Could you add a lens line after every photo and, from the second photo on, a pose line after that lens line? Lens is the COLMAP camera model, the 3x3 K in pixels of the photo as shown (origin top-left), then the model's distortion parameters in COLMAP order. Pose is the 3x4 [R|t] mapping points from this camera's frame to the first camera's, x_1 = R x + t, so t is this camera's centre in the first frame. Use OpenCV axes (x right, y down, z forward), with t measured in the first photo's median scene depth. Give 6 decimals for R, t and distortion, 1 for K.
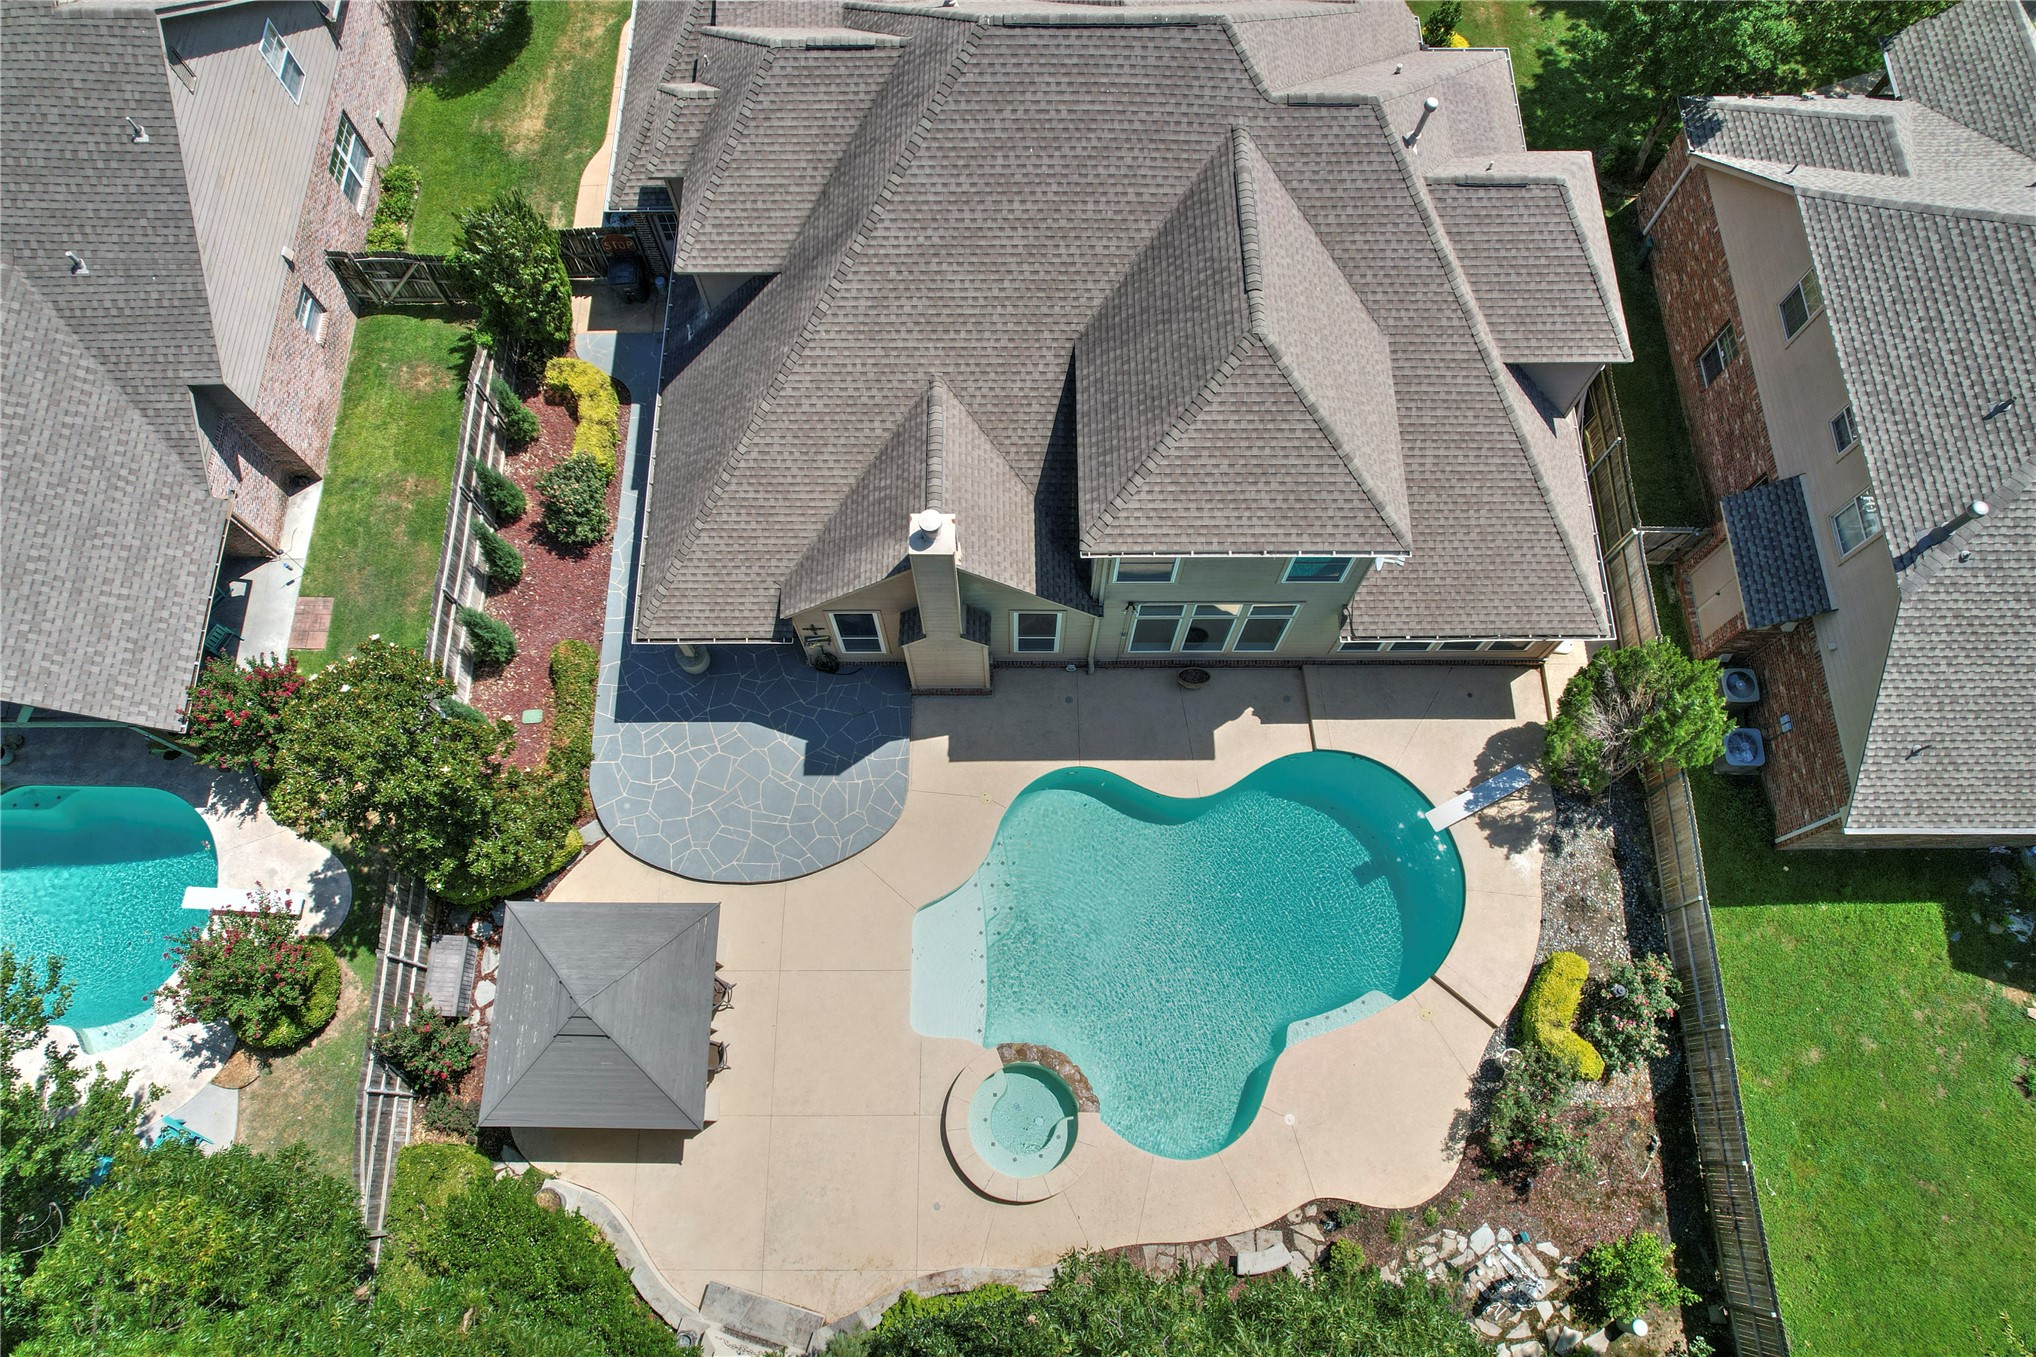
lens RADIAL K [[1290.5, 0, 1018.0], [0, 1290.5, 684.5], [0, 0, 1]] dist [-0.076011, 0.055402]
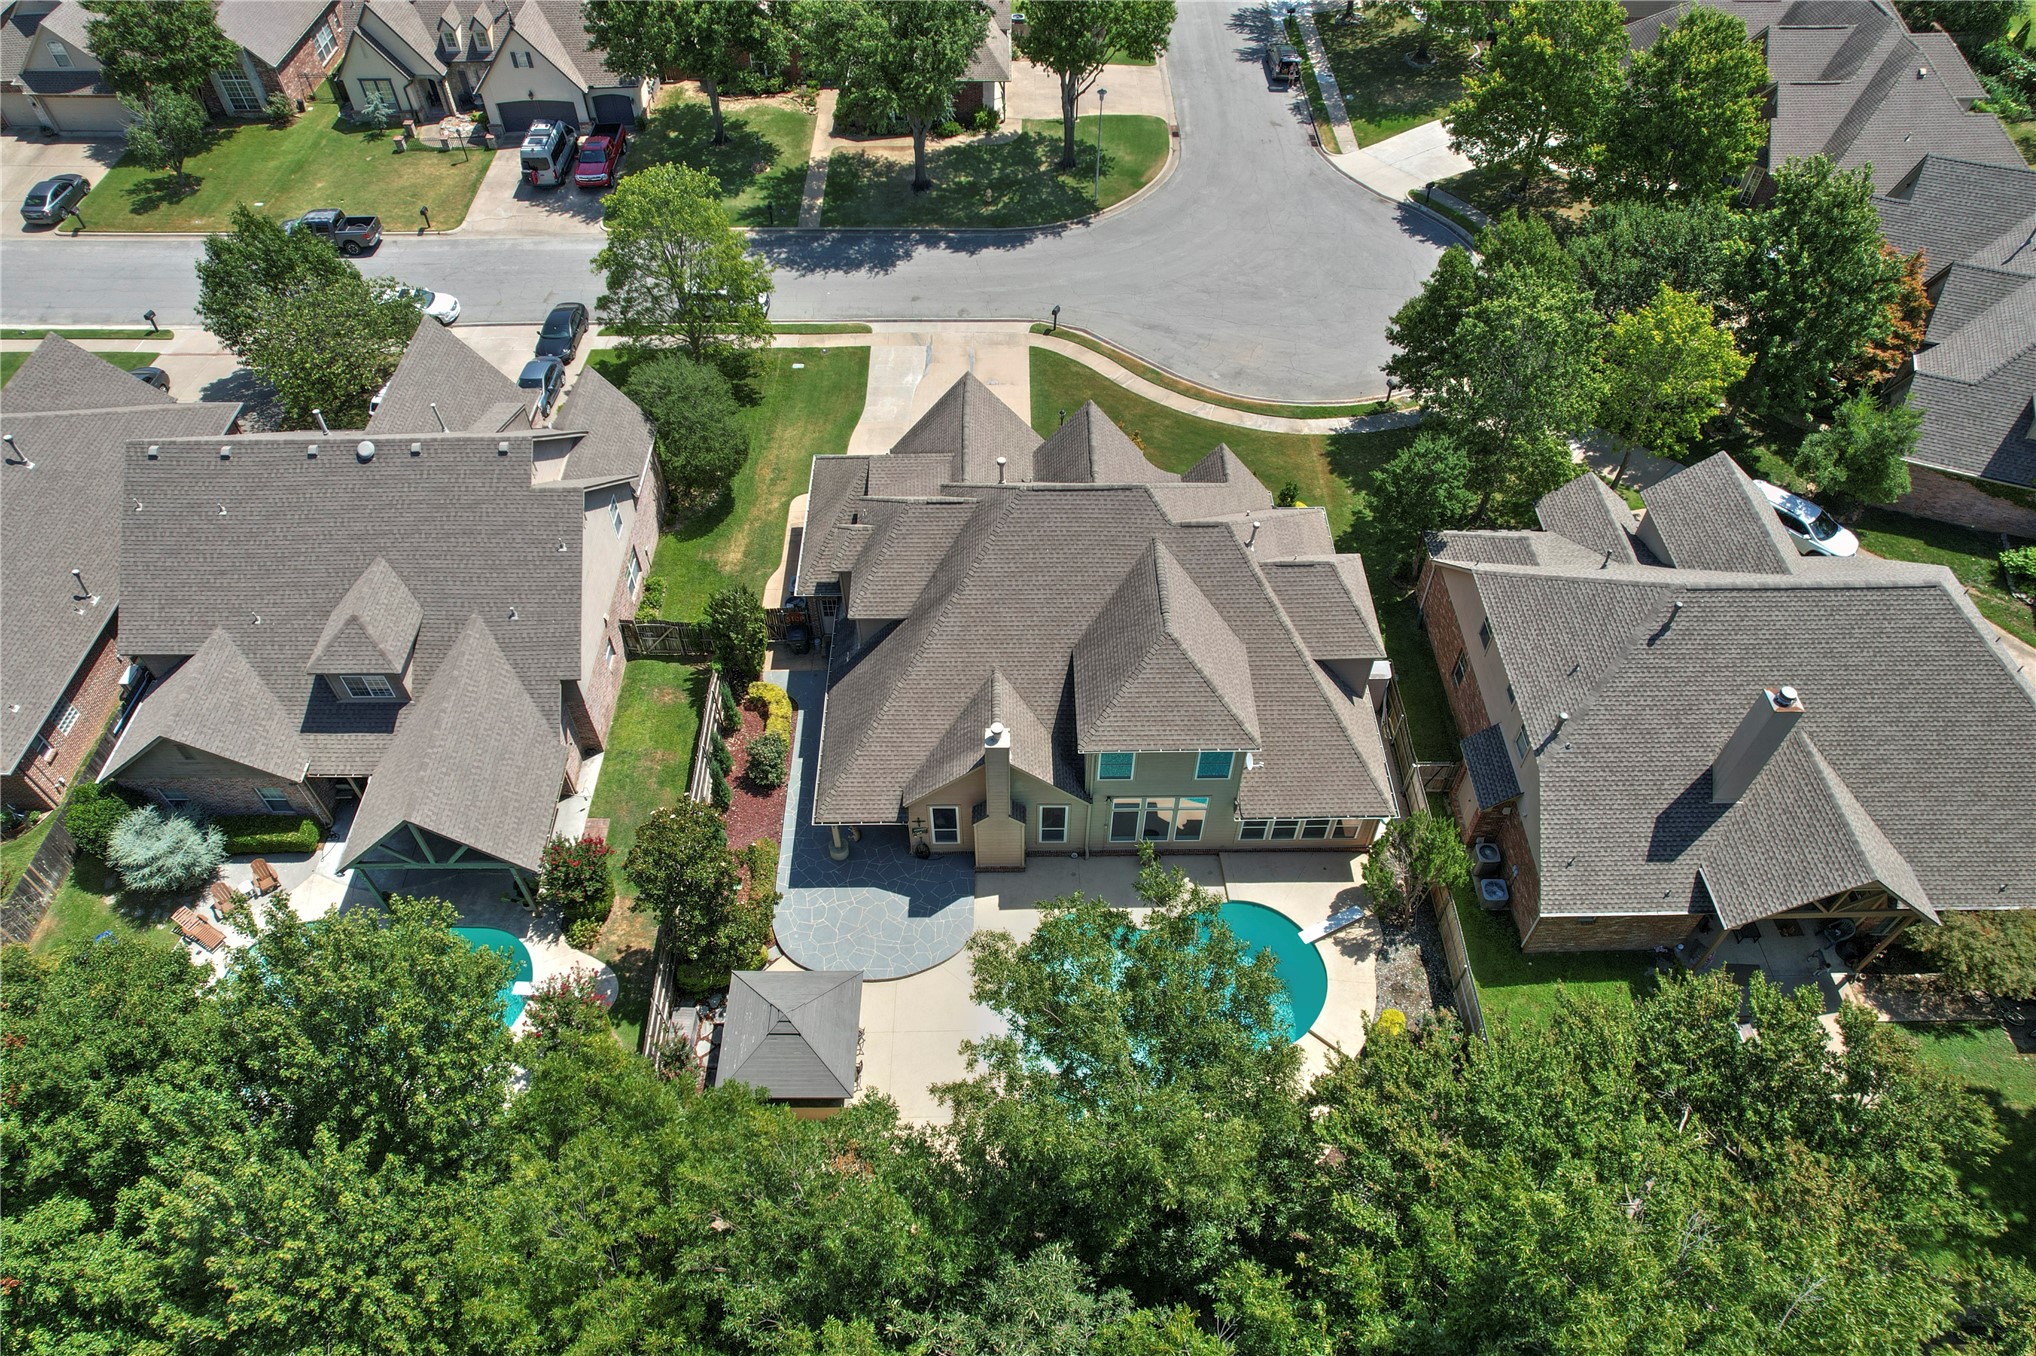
lens RADIAL K [[1290.5, 0, 1018.0], [0, 1290.5, 684.0], [0, 0, 1]] dist [-0.076011, 0.055402]
pose [[0.999977, -0.006453, 0.002175, -0.033470], [0.006805, 0.934822, -0.355051, 0.381478], [0.000258, 0.355057, 0.934845, -0.615683]]
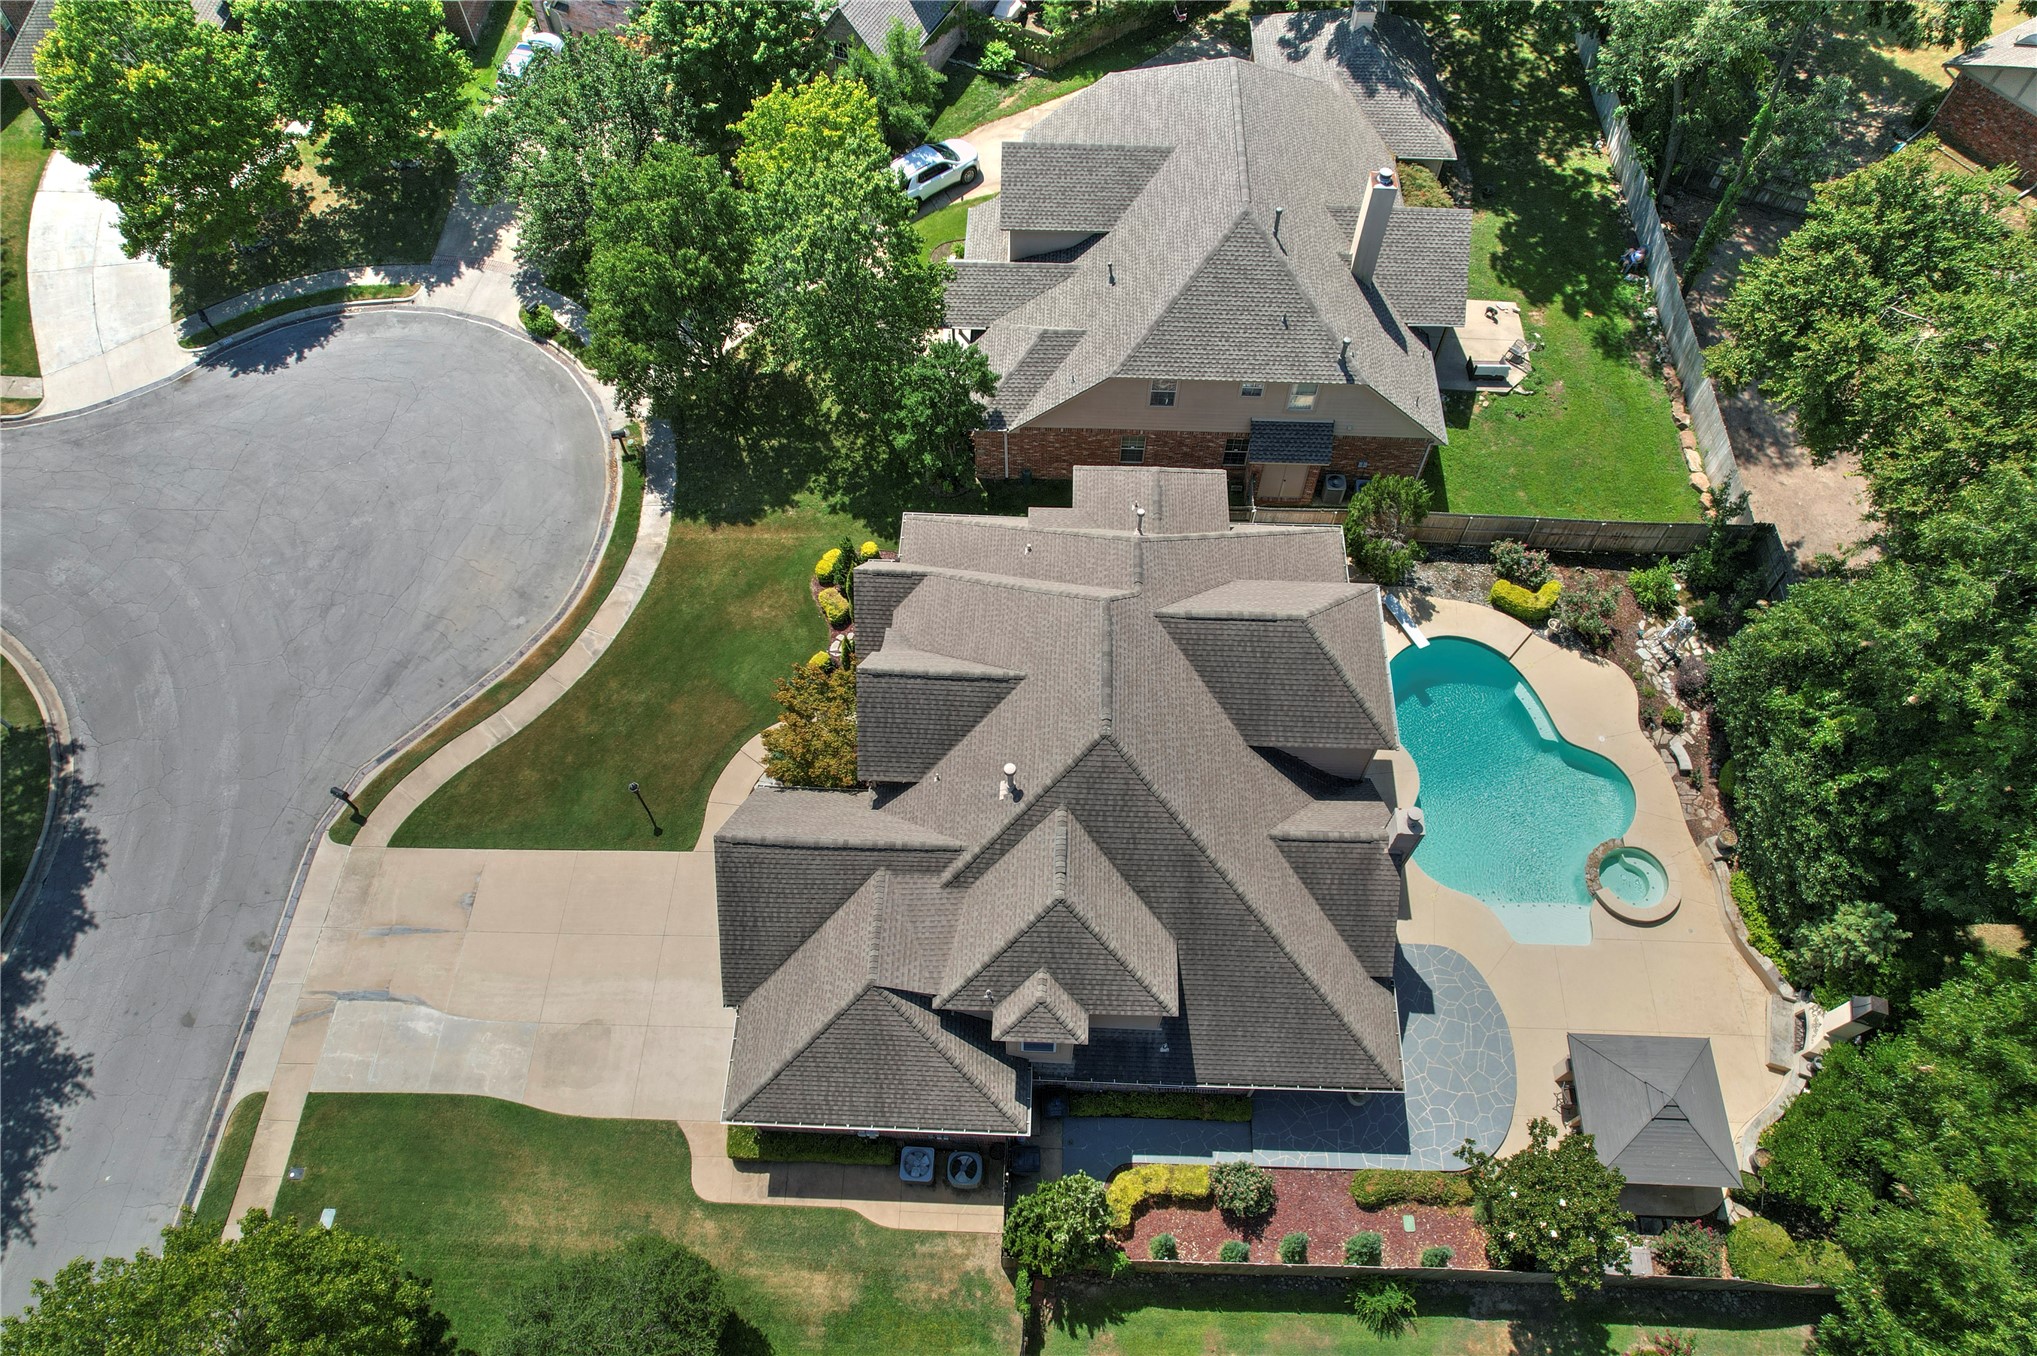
lens RADIAL K [[1291.1, 0, 1018.5], [0, 1291.1, 684.1], [0, 0, 1]] dist [-0.076011, 0.055402]
pose [[0.043397, -0.855331, 0.516261, -0.630857], [0.941423, 0.207987, 0.265452, -0.853043], [-0.334425, 0.474500, 0.814254, -0.185023]]
